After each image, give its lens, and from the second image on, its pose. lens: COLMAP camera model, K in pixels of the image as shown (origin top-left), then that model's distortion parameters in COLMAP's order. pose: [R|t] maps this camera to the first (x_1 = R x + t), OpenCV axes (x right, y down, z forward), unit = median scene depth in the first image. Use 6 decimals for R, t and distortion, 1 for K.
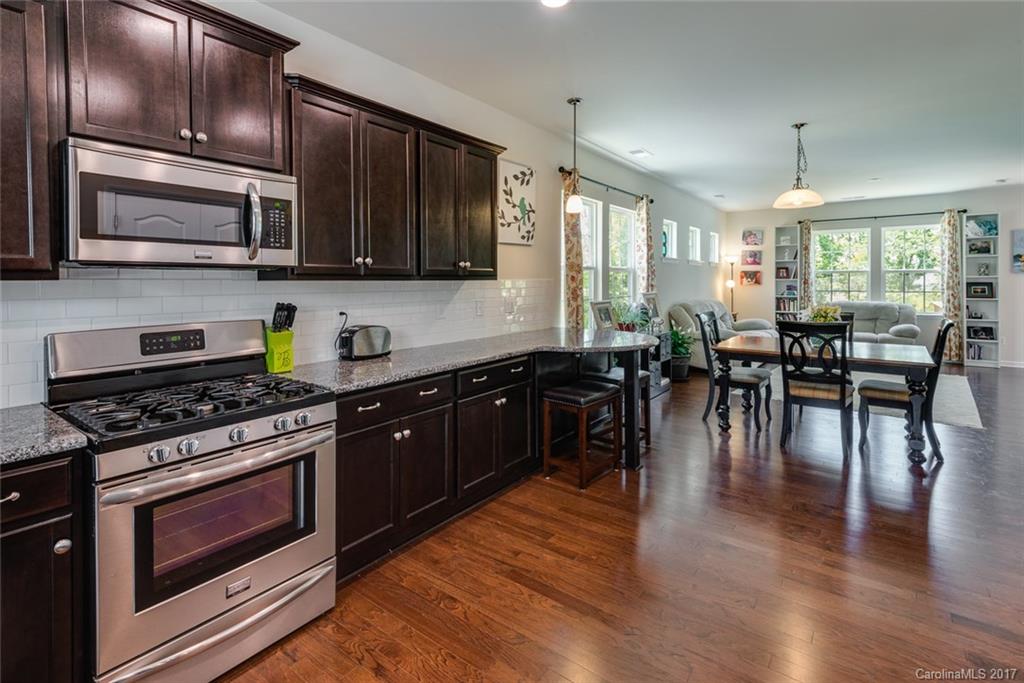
lens RADIAL K [[481.5, 0, 510.5], [0, 481.5, 286.8], [0, 0, 1]] dist [0.021350, -0.005390]
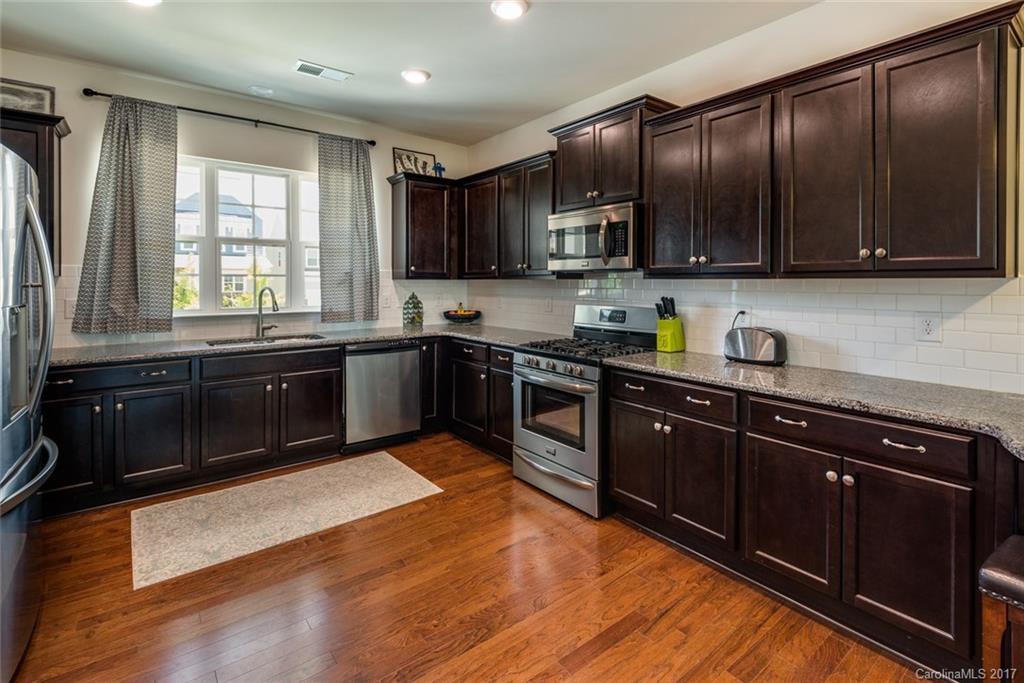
lens RADIAL K [[481.5, 0, 519.8], [0, 481.5, 284.5], [0, 0, 1]] dist [0.021350, -0.005390]
pose [[-0.248781, 0.009629, -0.968512, 0.277754], [-0.012980, 0.999828, 0.013275, -0.003525], [0.968473, 0.015874, -0.248614, 0.311329]]
